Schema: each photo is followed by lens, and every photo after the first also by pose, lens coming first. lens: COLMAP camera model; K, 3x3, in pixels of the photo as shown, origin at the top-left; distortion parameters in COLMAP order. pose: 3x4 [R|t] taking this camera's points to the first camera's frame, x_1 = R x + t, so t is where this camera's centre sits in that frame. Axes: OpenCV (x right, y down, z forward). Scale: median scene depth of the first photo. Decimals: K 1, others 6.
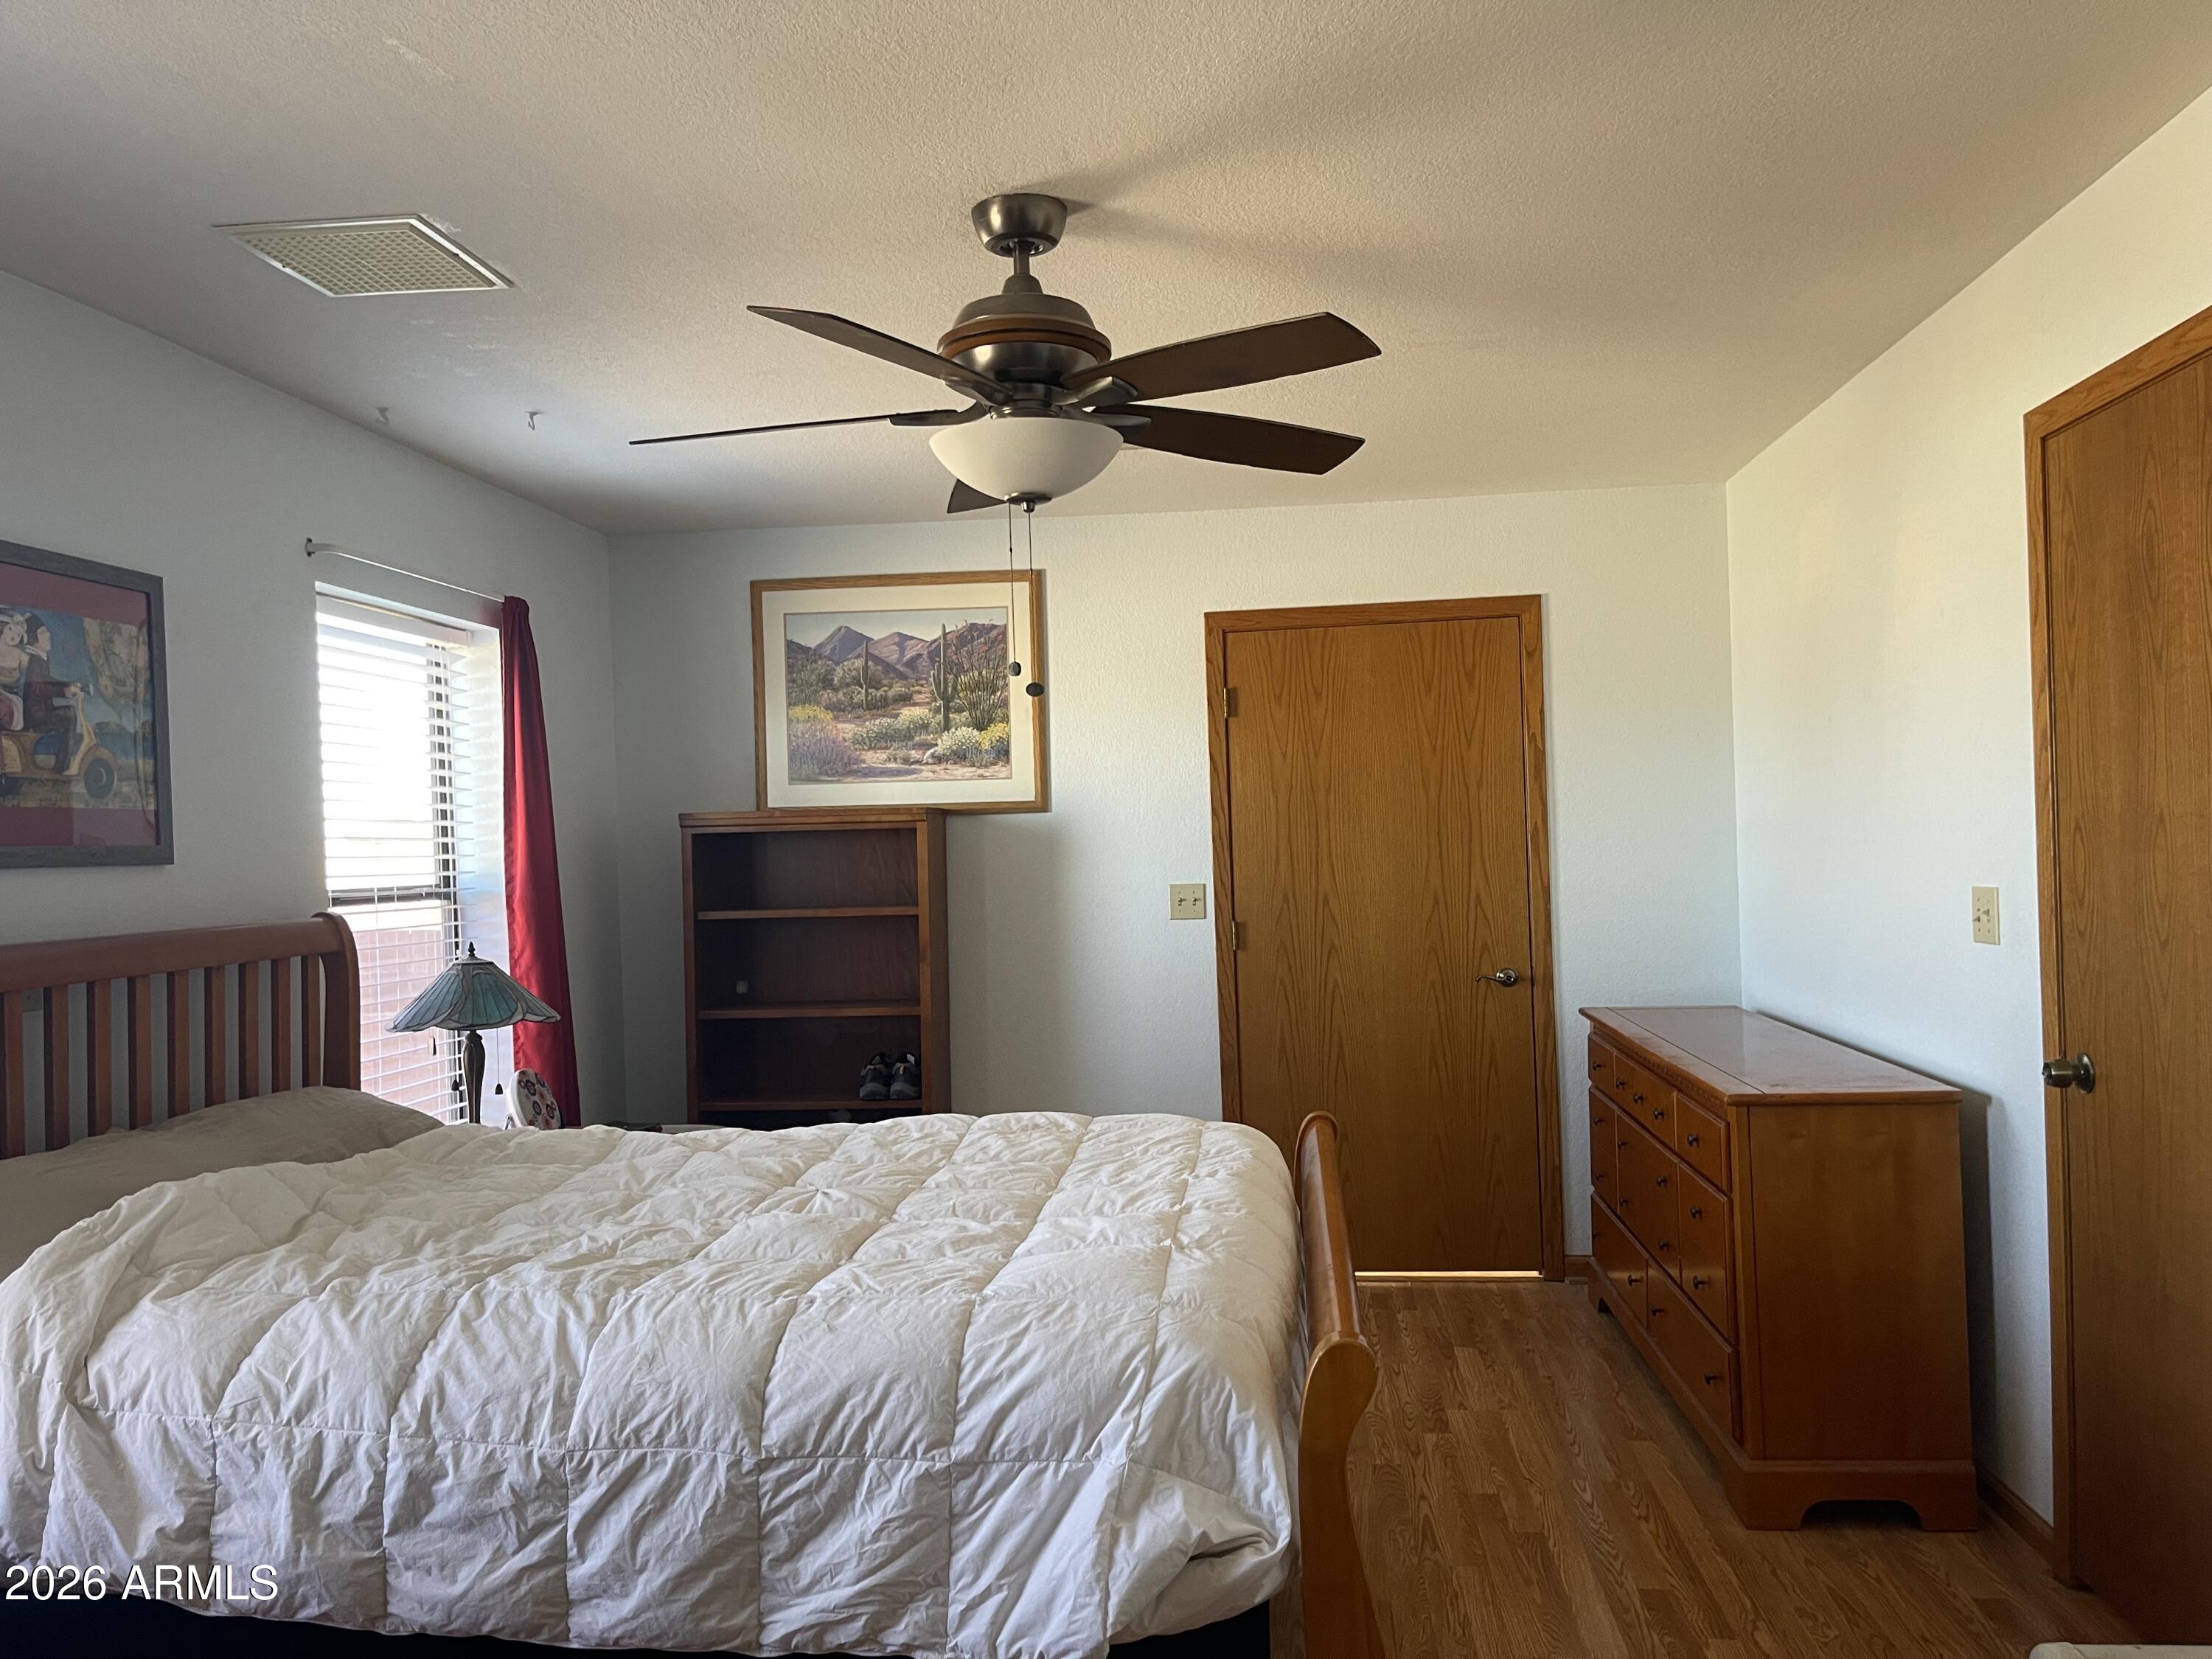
lens RADIAL K [[1675.7, 0, 1118.4], [0, 1675.7, 826.7], [0, 0, 1]] dist [0.068468, -0.083133]
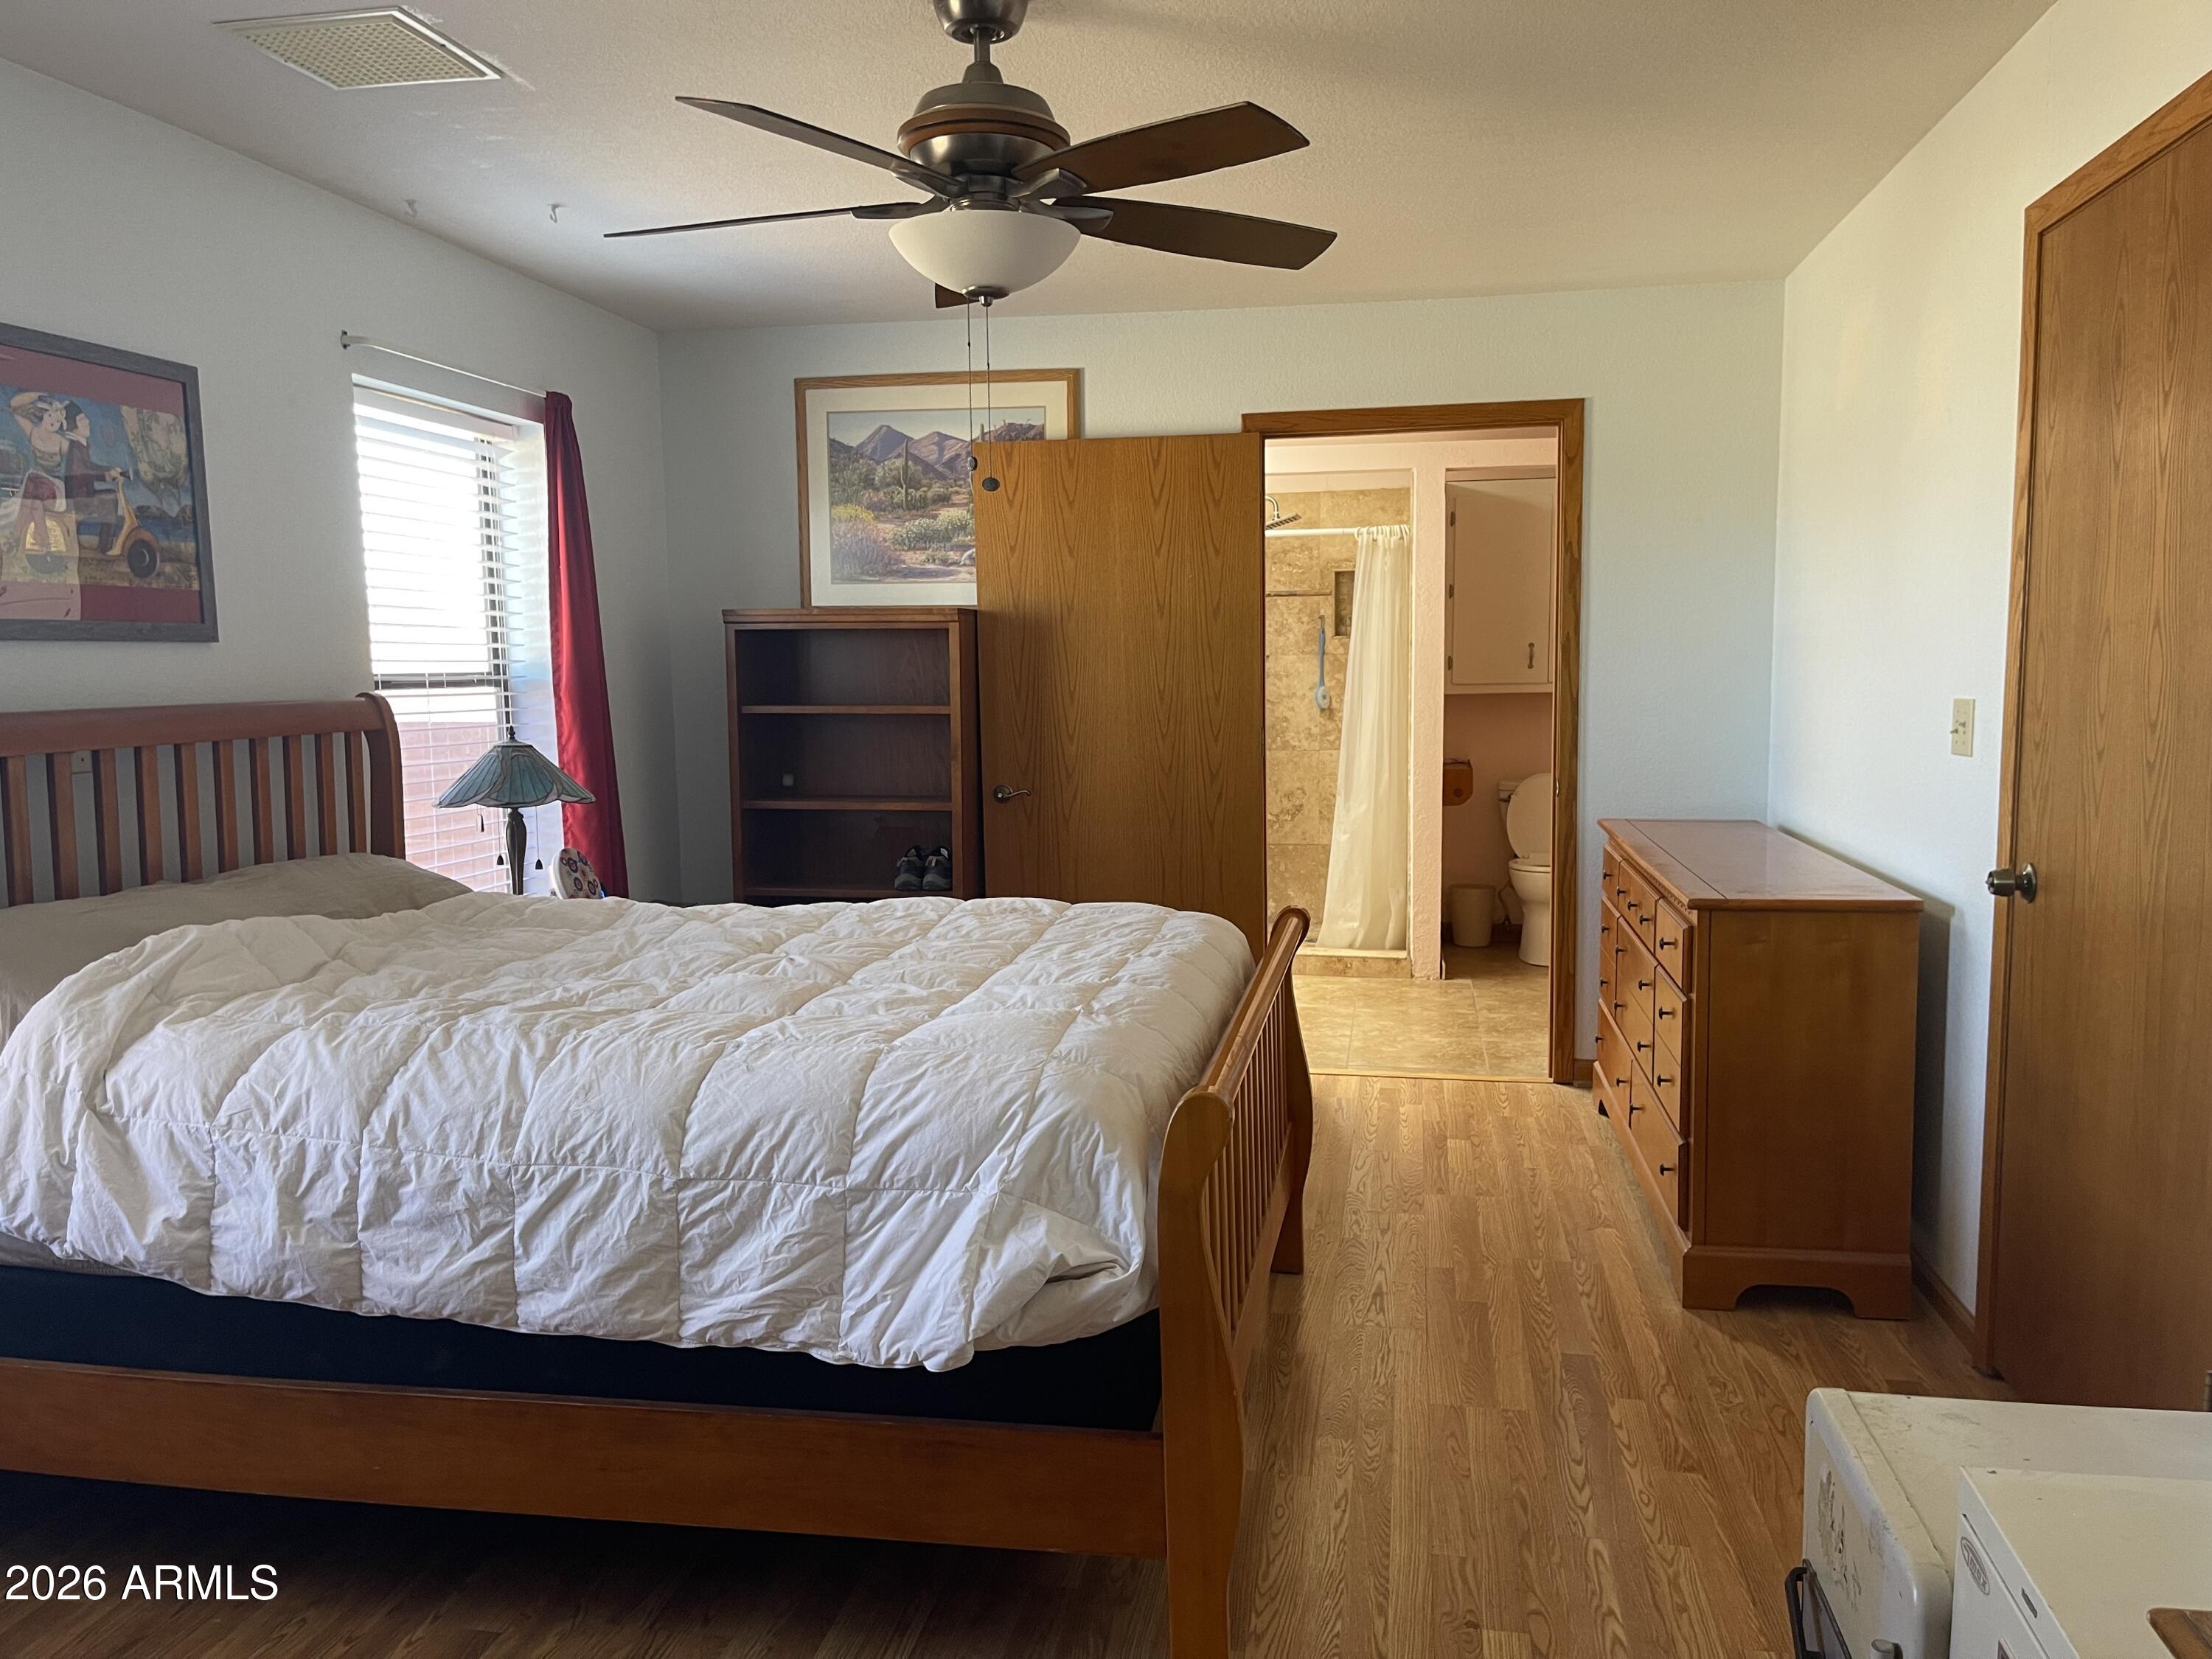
lens RADIAL K [[1675.7, 0, 1101.5], [0, 1675.7, 822.7], [0, 0, 1]] dist [0.068468, -0.083133]
pose [[0.996983, 0.026496, -0.072964, 0.100163], [-0.018402, 0.993822, 0.109447, 0.009948], [0.075414, -0.107774, 0.991311, -0.039571]]
